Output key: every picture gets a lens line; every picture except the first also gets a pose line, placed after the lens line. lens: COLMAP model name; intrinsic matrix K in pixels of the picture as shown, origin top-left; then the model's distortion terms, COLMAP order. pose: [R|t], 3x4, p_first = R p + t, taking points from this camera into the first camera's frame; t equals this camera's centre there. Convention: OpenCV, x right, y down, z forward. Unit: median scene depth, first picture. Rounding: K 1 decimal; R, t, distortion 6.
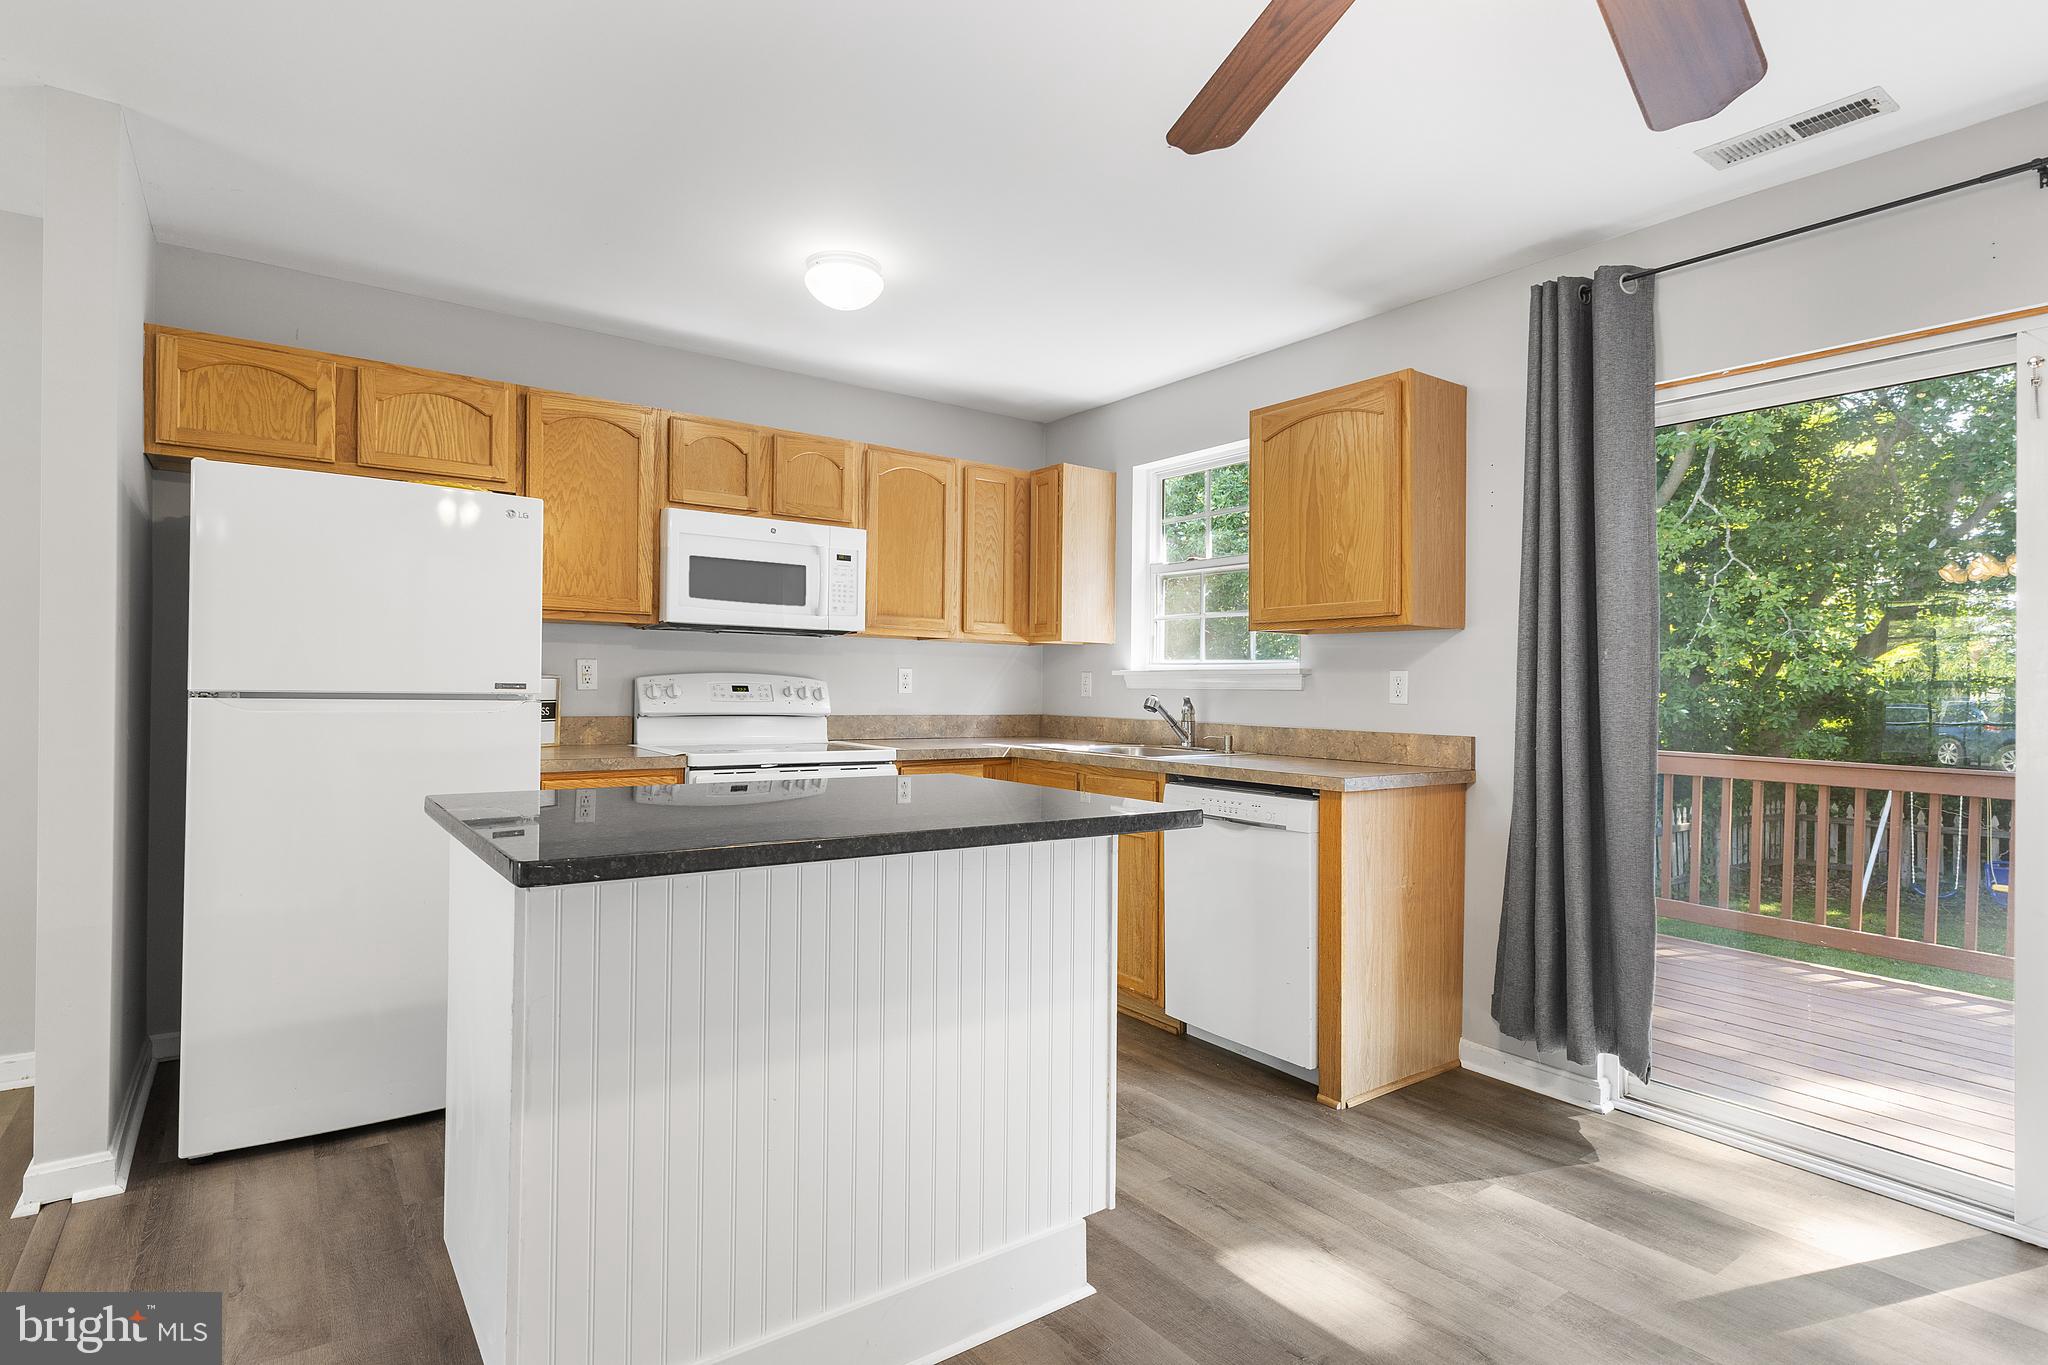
lens RADIAL K [[1028.7, 0, 1019.2], [0, 1028.7, 692.1], [0, 0, 1]] dist [0.004721, 0.000519]
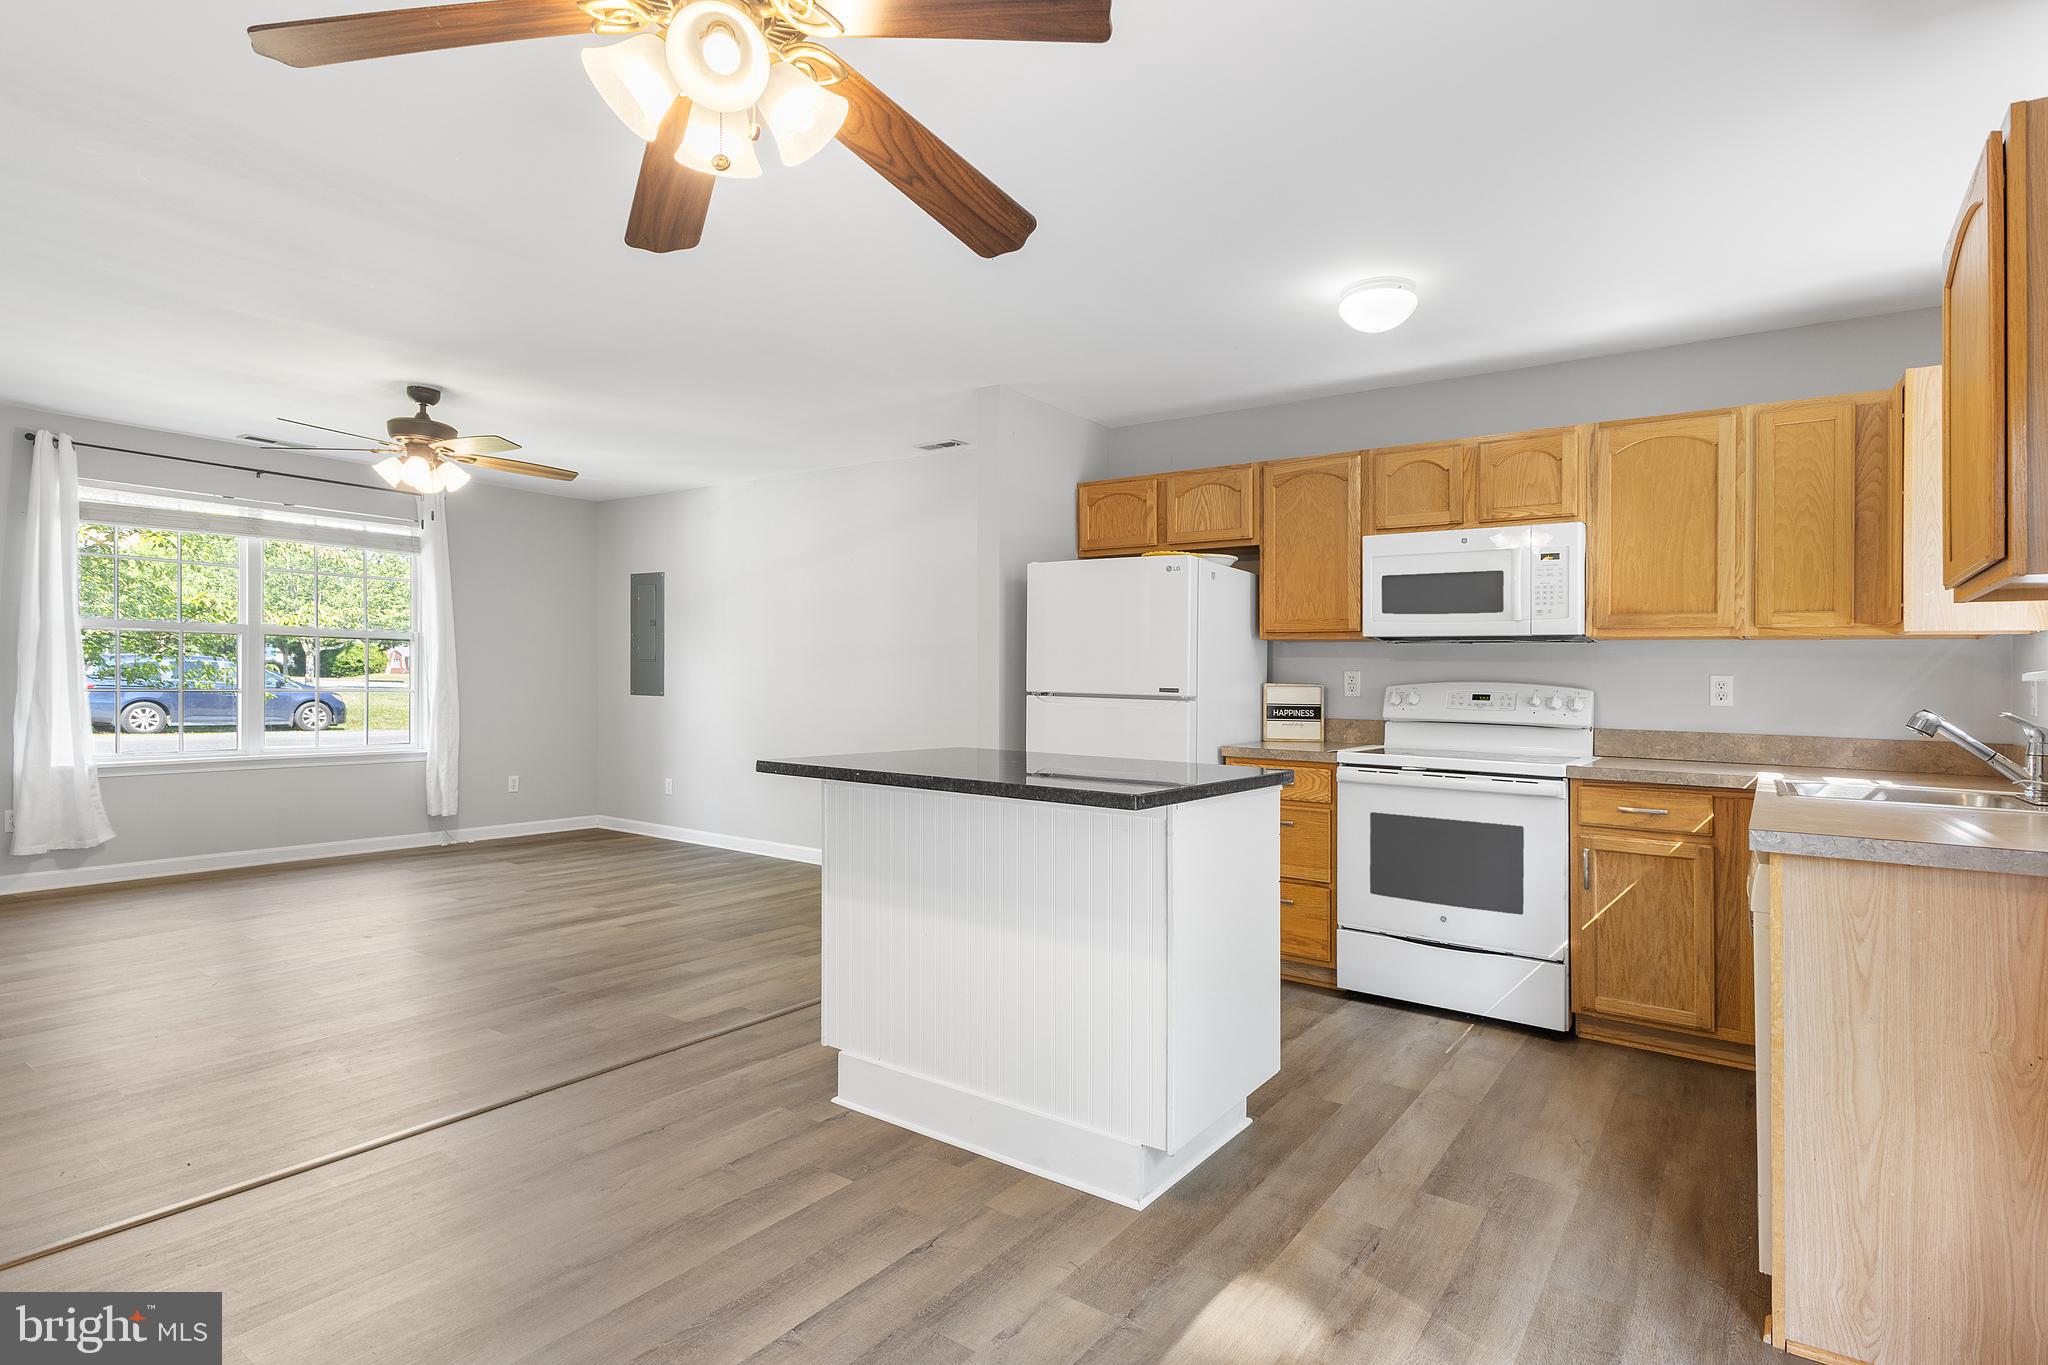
lens RADIAL K [[1028.7, 0, 1026.4], [0, 1028.7, 721.6], [0, 0, 1]] dist [0.004721, 0.000519]
pose [[0.324167, 0.027026, -0.945614, 0.590558], [-0.019473, 0.999571, 0.021893, 0.007685], [0.945799, 0.011317, 0.324555, 0.267995]]
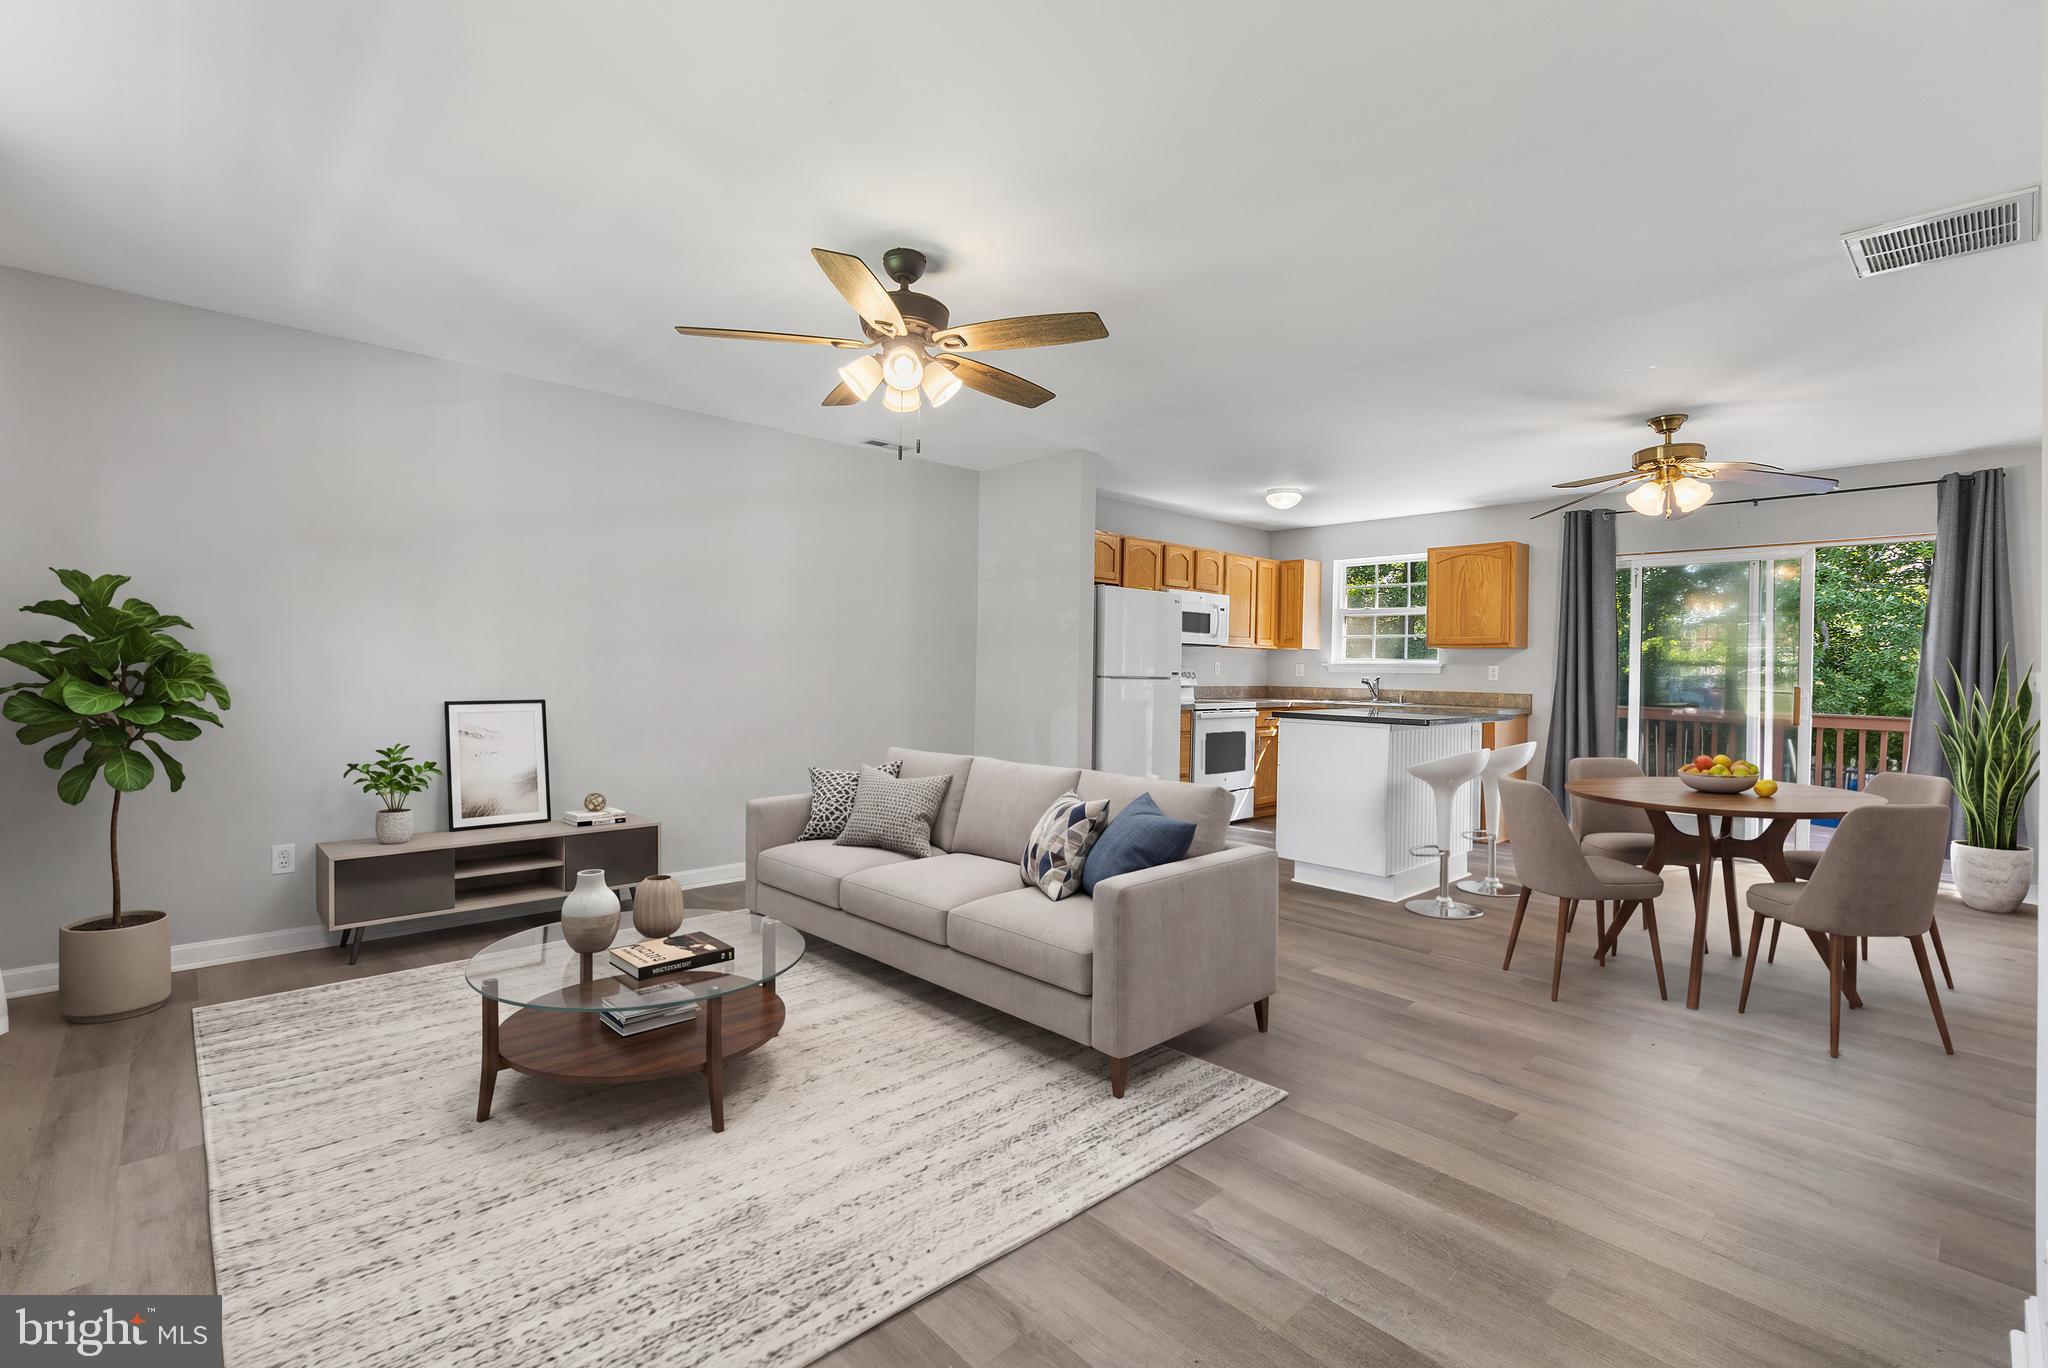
lens RADIAL K [[926.0, 0, 1017.5], [0, 926.0, 673.0], [0, 0, 1]] dist [0.022262, 0.000187]
pose [[0.993370, -0.000705, 0.114959, -0.842218], [0.000411, 0.999997, 0.002584, -0.008896], [-0.114961, -0.002520, 0.993367, -0.849893]]
